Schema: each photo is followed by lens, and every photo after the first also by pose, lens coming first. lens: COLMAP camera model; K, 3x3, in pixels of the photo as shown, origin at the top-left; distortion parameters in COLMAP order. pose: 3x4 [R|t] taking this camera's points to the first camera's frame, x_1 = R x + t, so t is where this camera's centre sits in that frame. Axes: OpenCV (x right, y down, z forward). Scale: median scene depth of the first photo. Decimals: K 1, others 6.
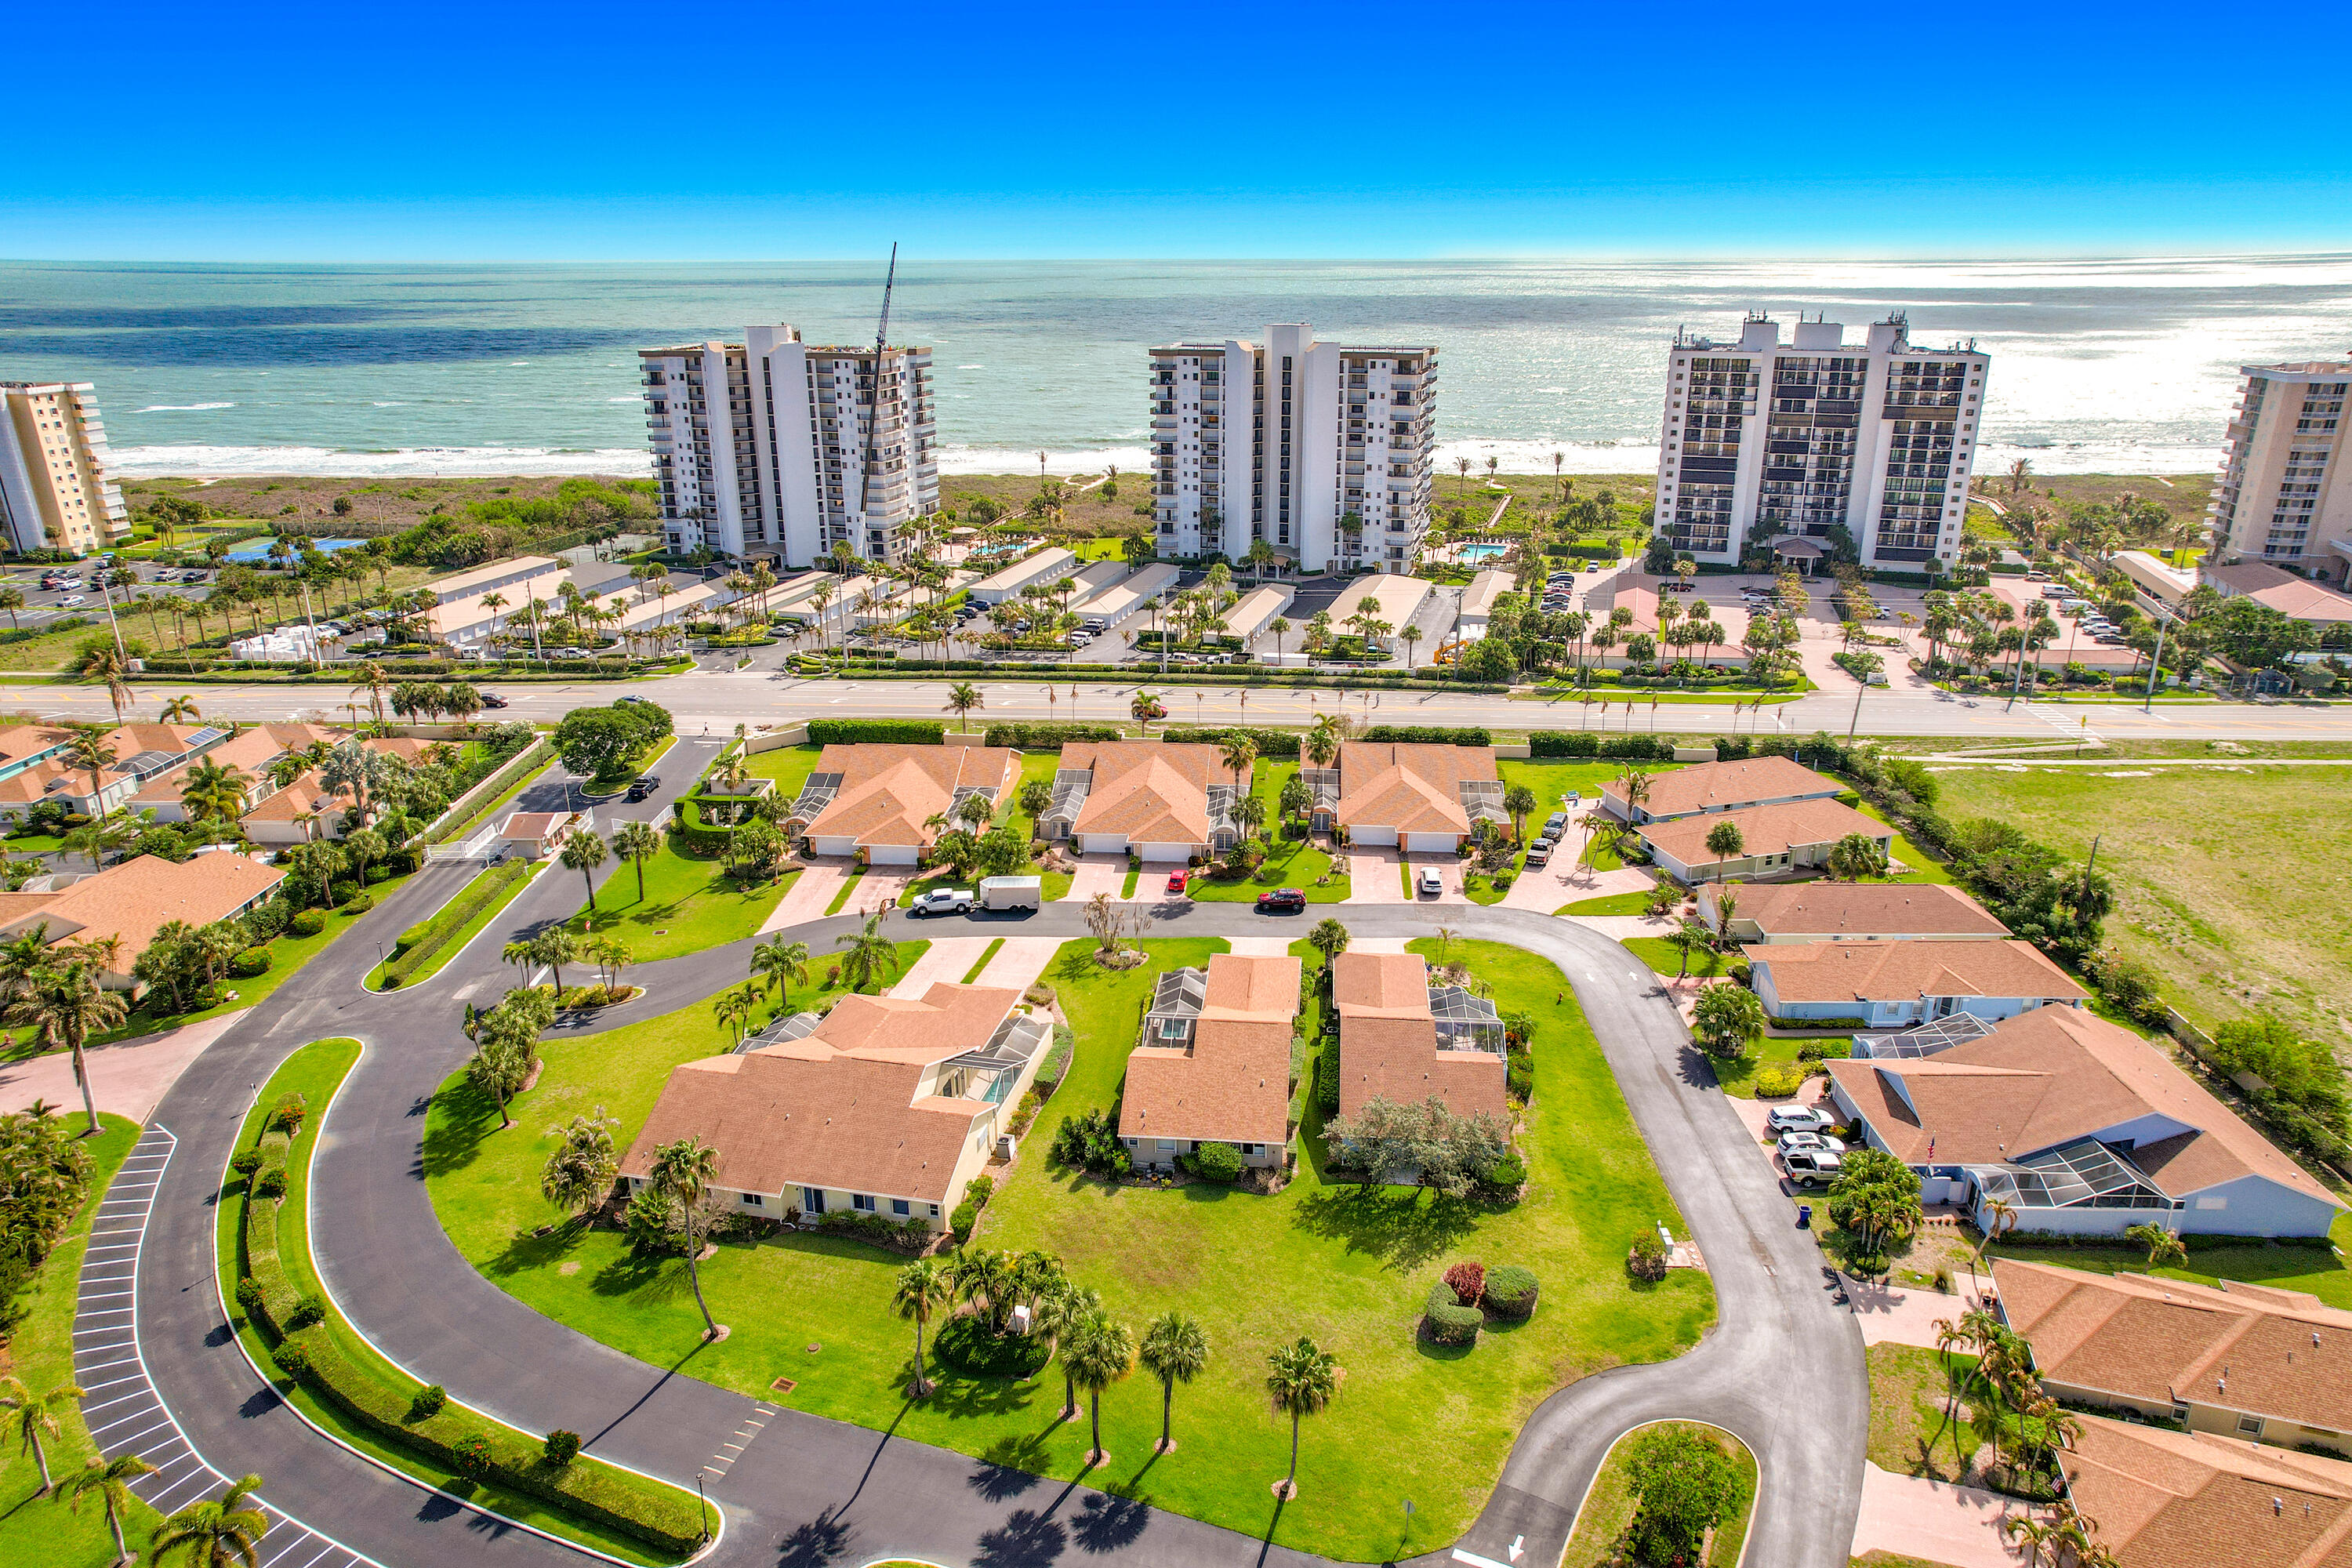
lens RADIAL K [[1483.4, 0, 1168.4], [0, 1483.4, 783.5], [0, 0, 1]] dist [-0.028069, 0.046913]
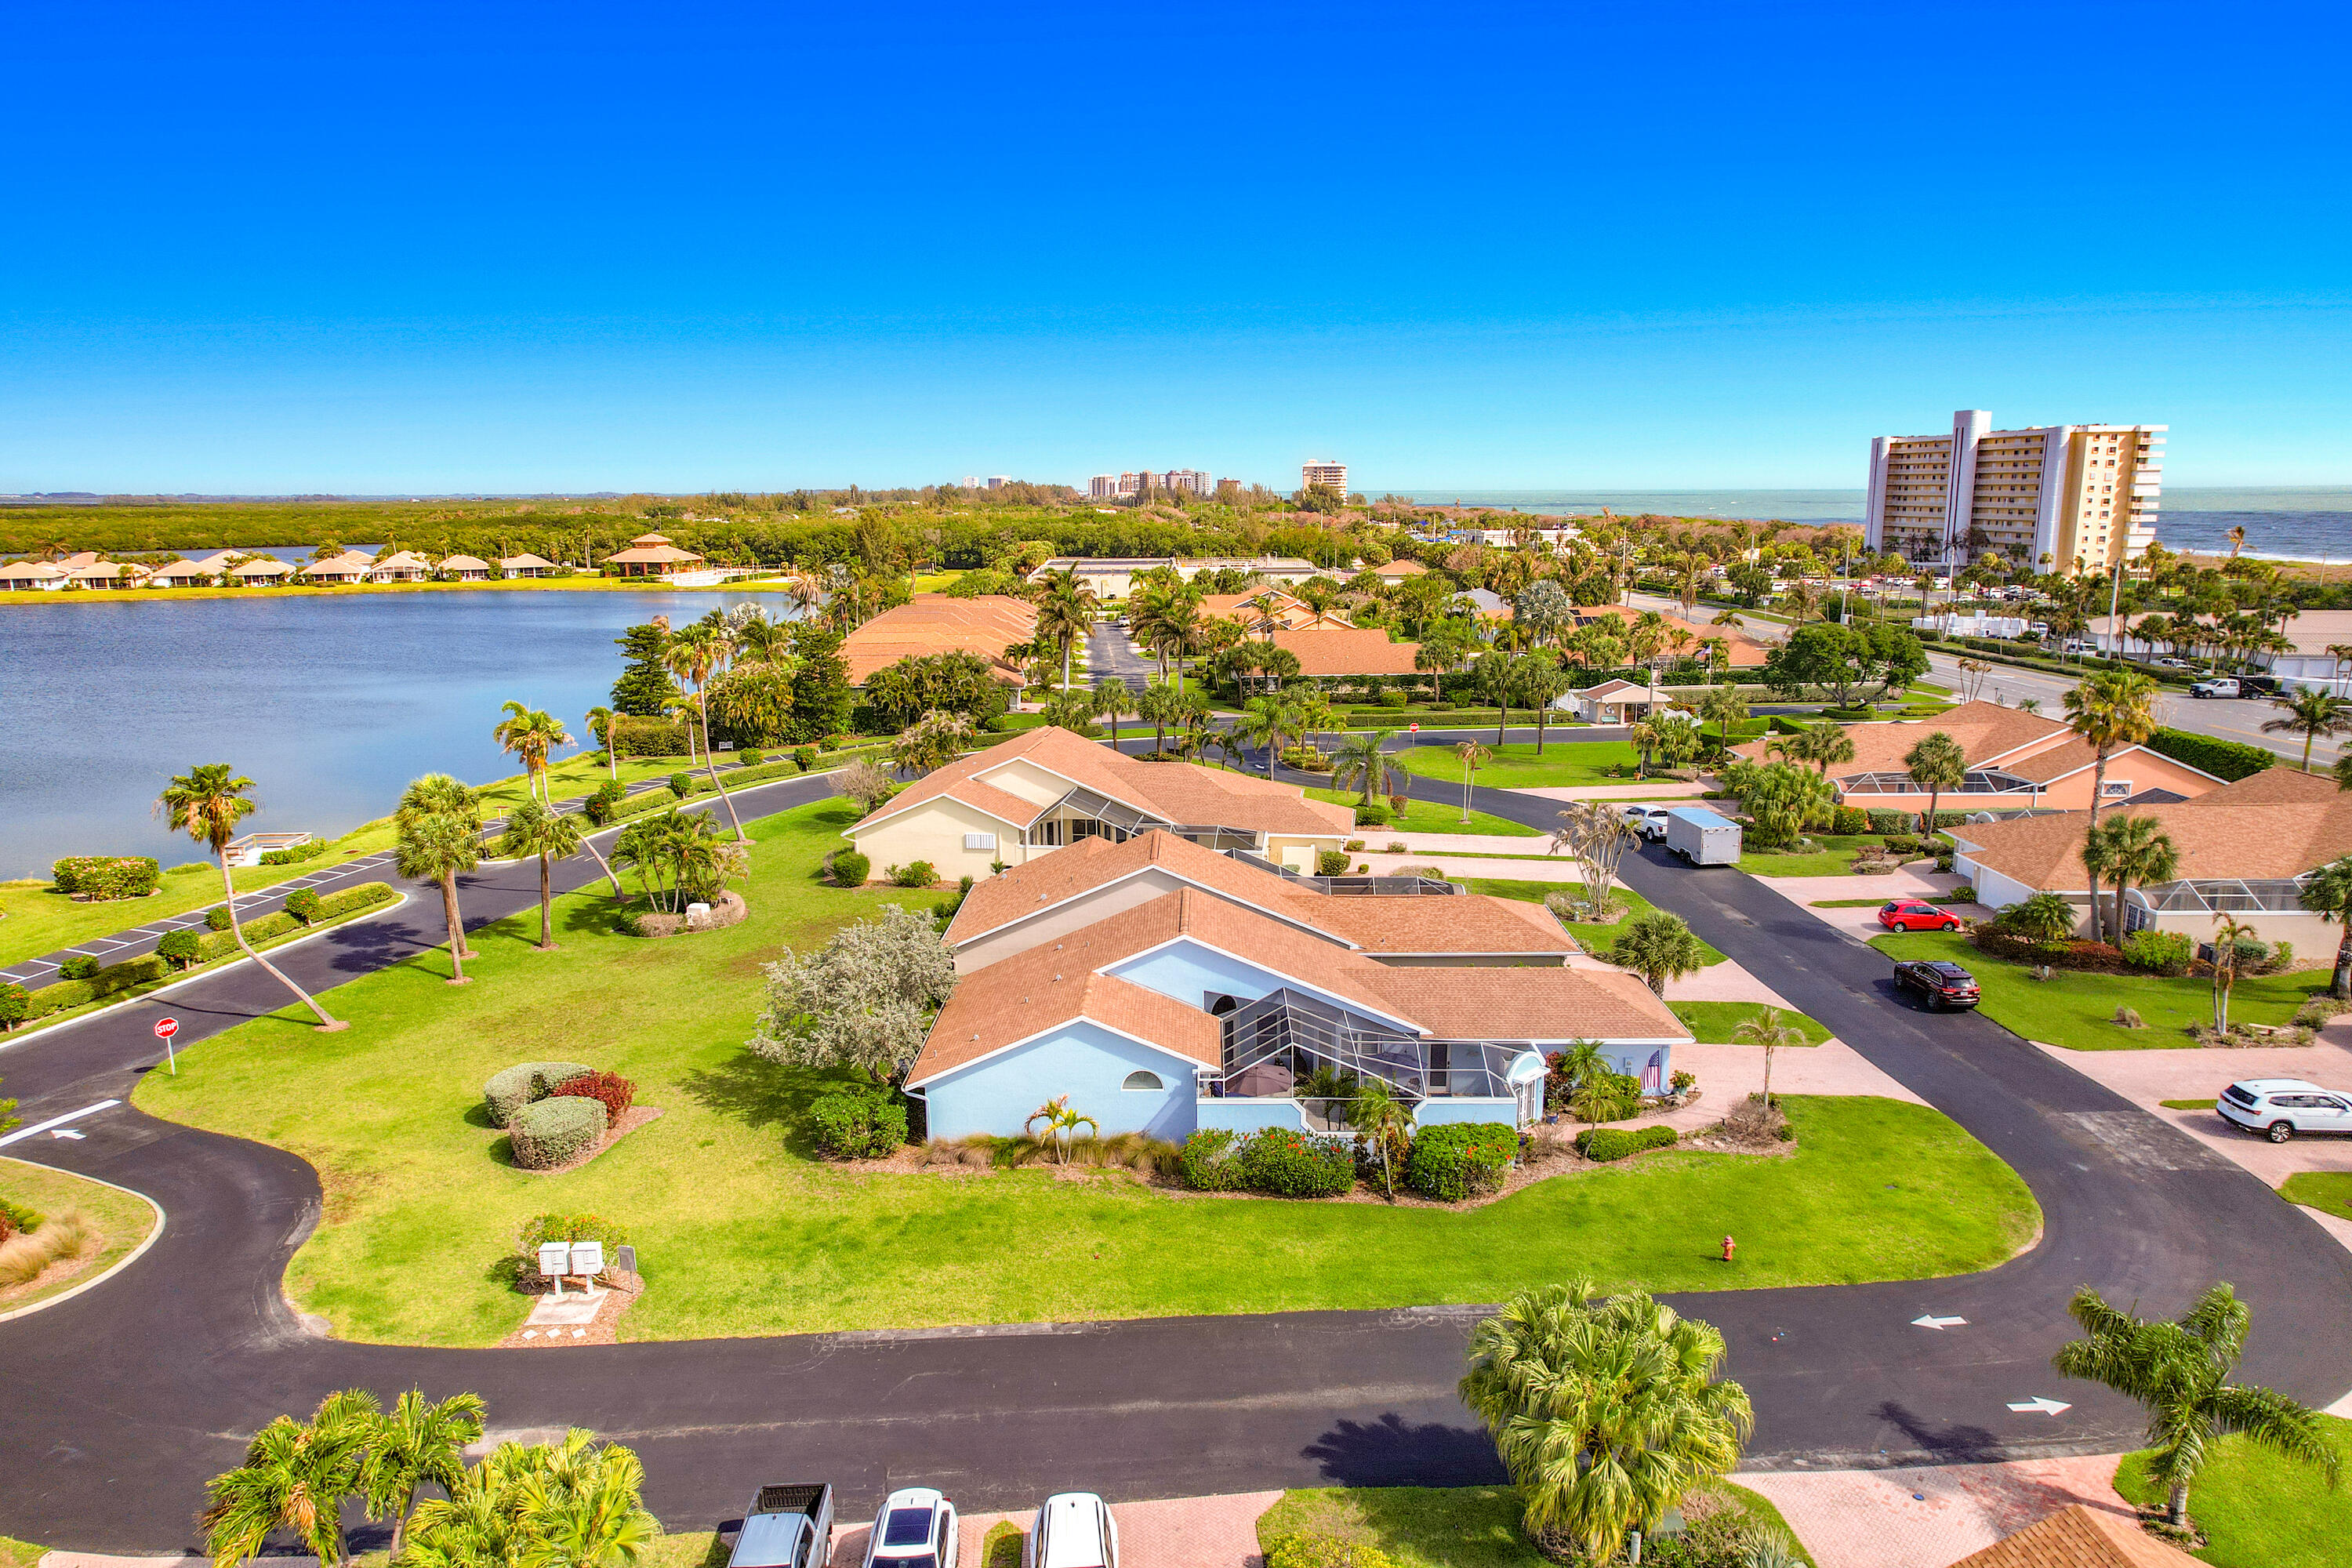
lens RADIAL K [[1483.4, 0, 1189.4], [0, 1483.4, 792.7], [0, 0, 1]] dist [-0.028069, 0.046913]
pose [[0.095128, 0.206179, -0.973879, 0.484394], [-0.328943, 0.929871, 0.164731, 0.022119], [0.939546, 0.304681, 0.156278, 0.662433]]
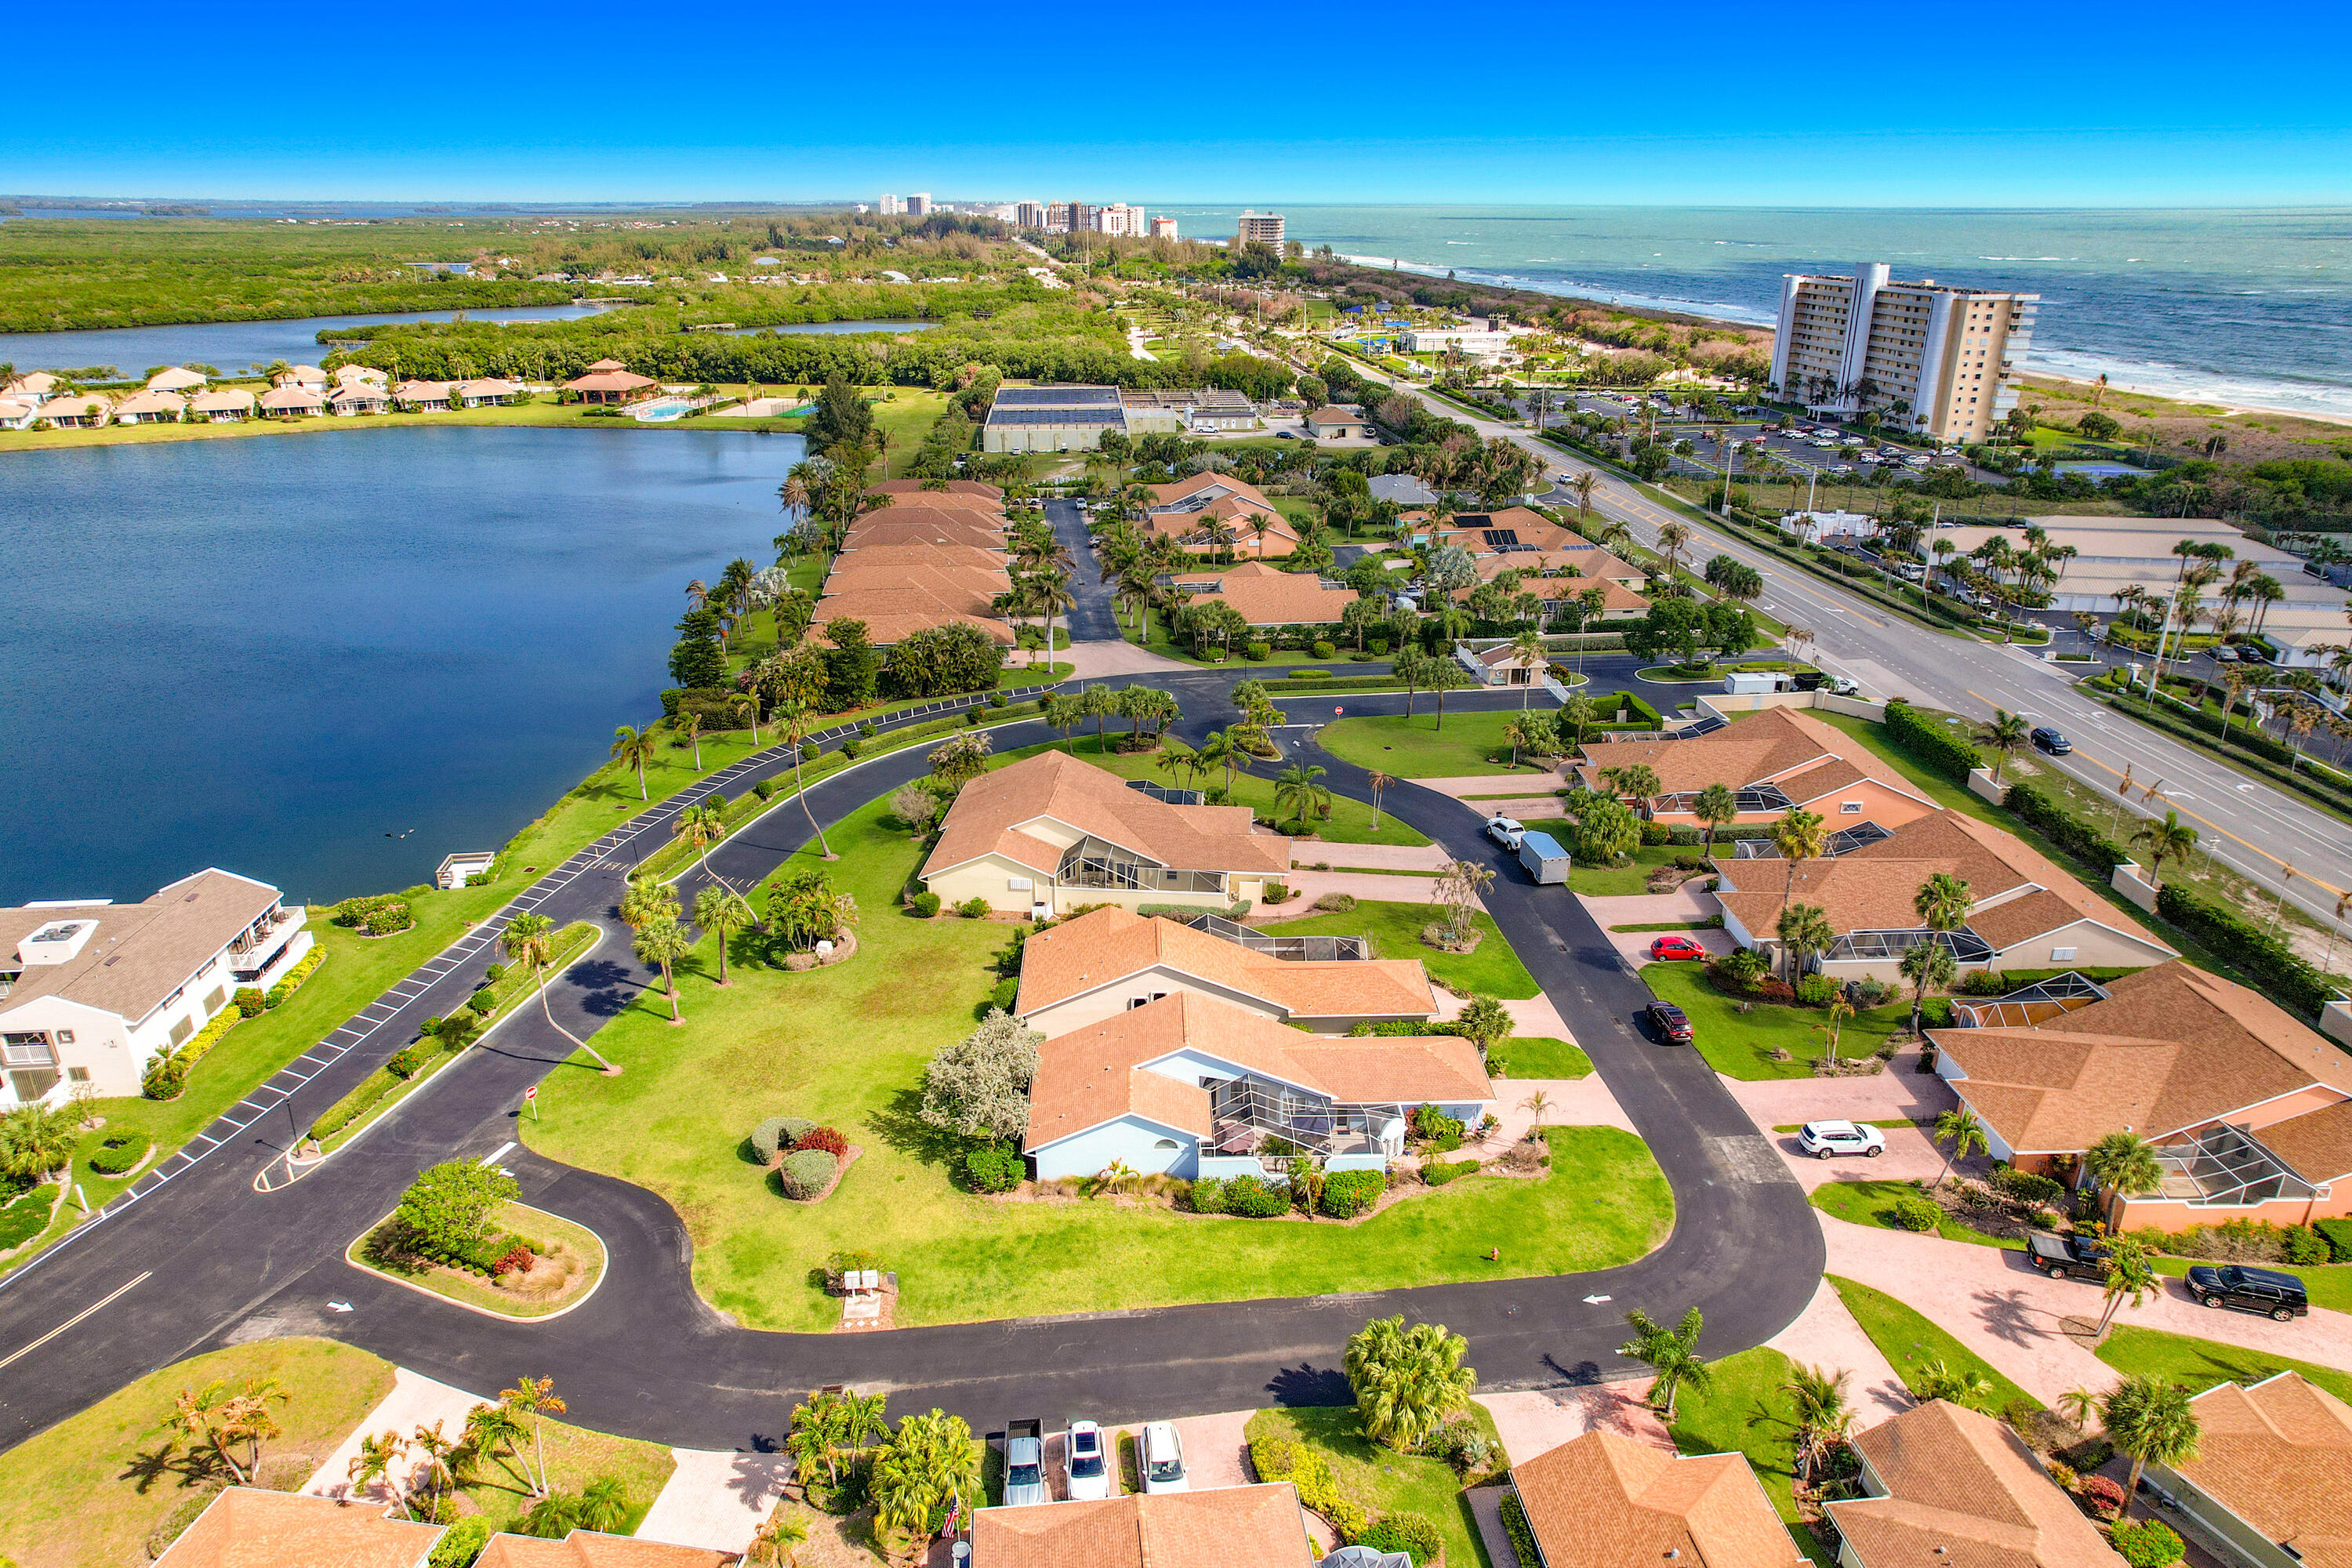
lens RADIAL K [[1483.4, 0, 1186.6], [0, 1483.4, 770.7], [0, 0, 1]] dist [-0.028069, 0.046913]
pose [[0.137648, 0.359320, -0.923007, 0.645527], [-0.334087, 0.894110, 0.298249, -0.161864], [0.932437, 0.267311, 0.243116, 0.553948]]
